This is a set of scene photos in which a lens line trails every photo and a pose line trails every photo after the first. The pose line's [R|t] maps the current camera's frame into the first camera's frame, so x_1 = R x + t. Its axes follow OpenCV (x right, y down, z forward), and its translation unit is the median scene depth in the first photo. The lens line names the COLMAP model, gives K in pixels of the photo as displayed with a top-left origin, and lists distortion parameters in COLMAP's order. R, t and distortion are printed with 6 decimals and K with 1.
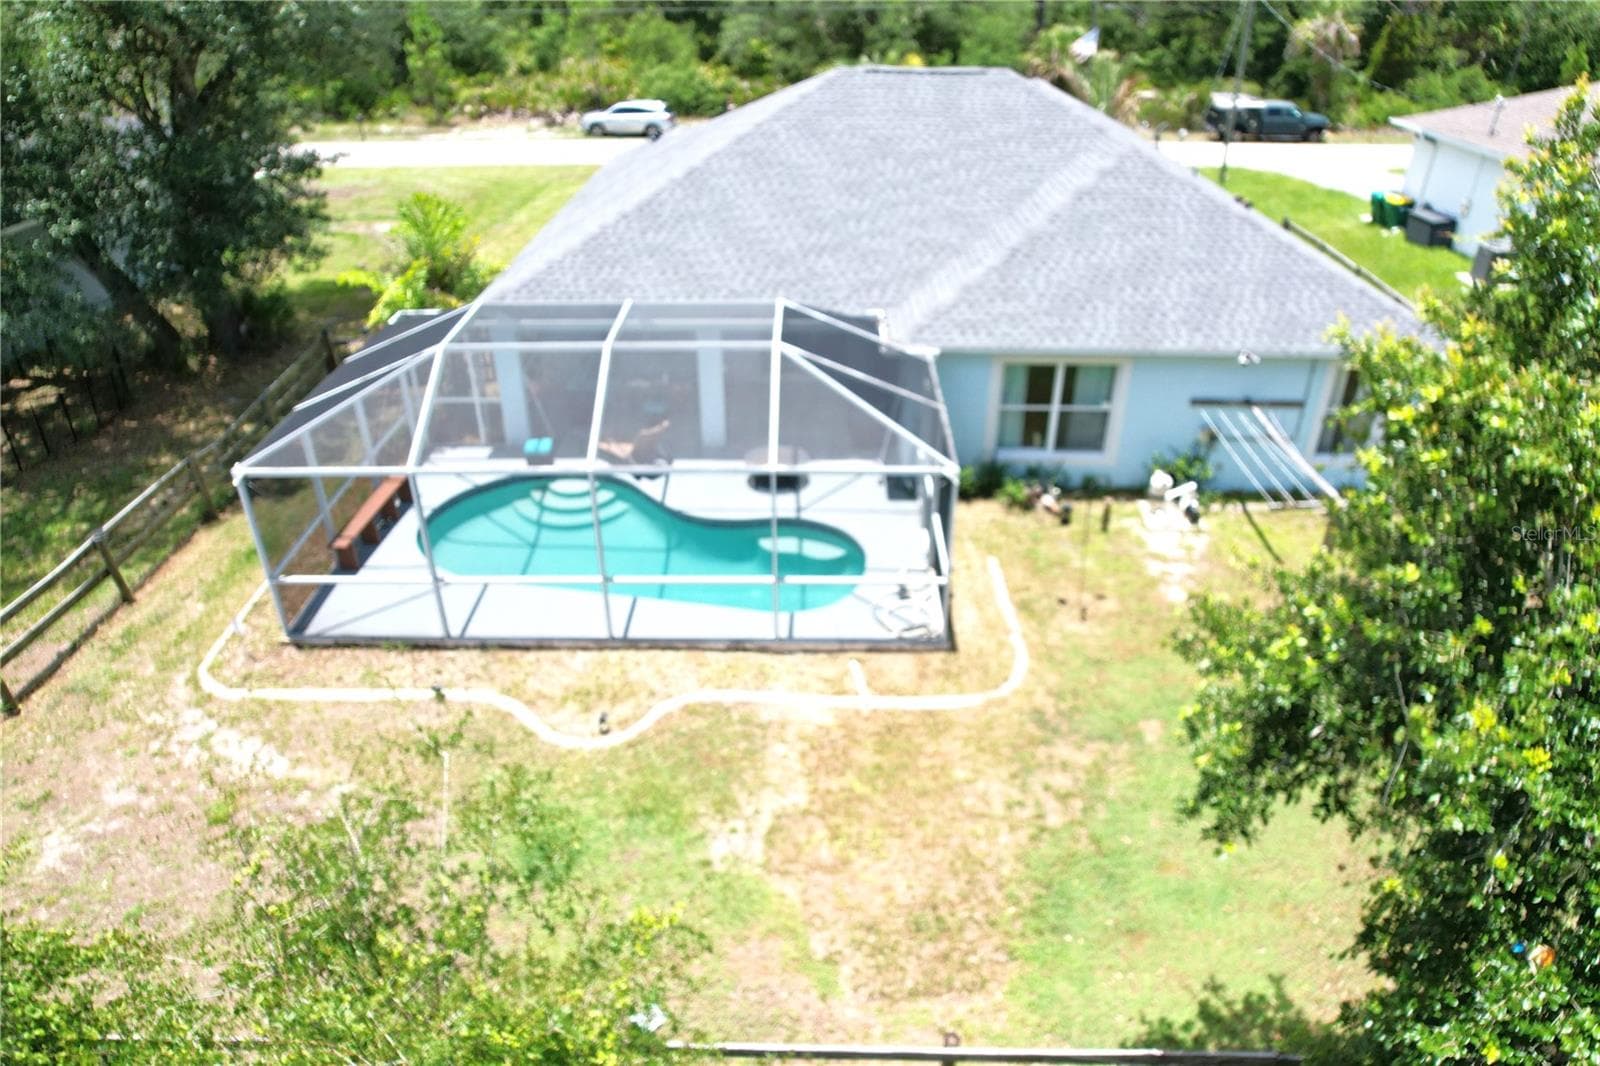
lens RADIAL K [[1033.9, 0, 805.4], [0, 1033.9, 541.5], [0, 0, 1]] dist [-0.073240, 0.065717]
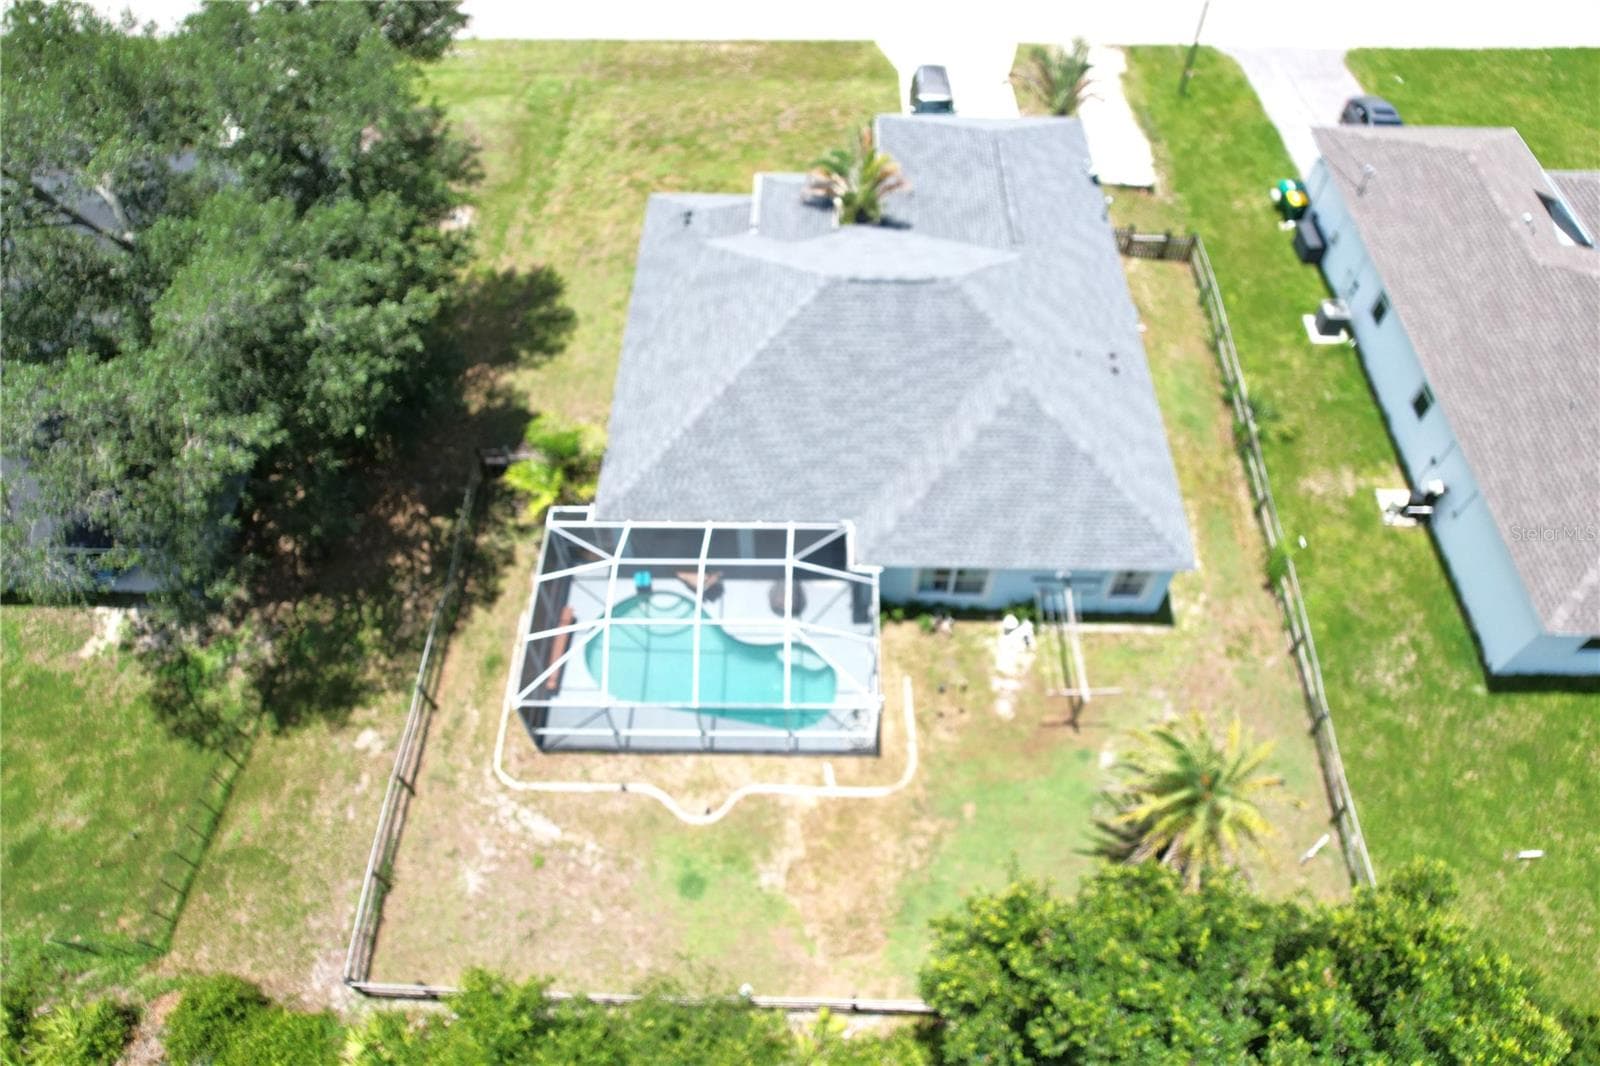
lens RADIAL K [[1033.9, 0, 805.4], [0, 1033.9, 541.5], [0, 0, 1]] dist [-0.073240, 0.065717]
pose [[0.999988, 0.003596, 0.003412, -0.004124], [-0.004623, 0.924899, 0.380186, -1.022886], [-0.001789, -0.380197, 0.924904, -0.664906]]
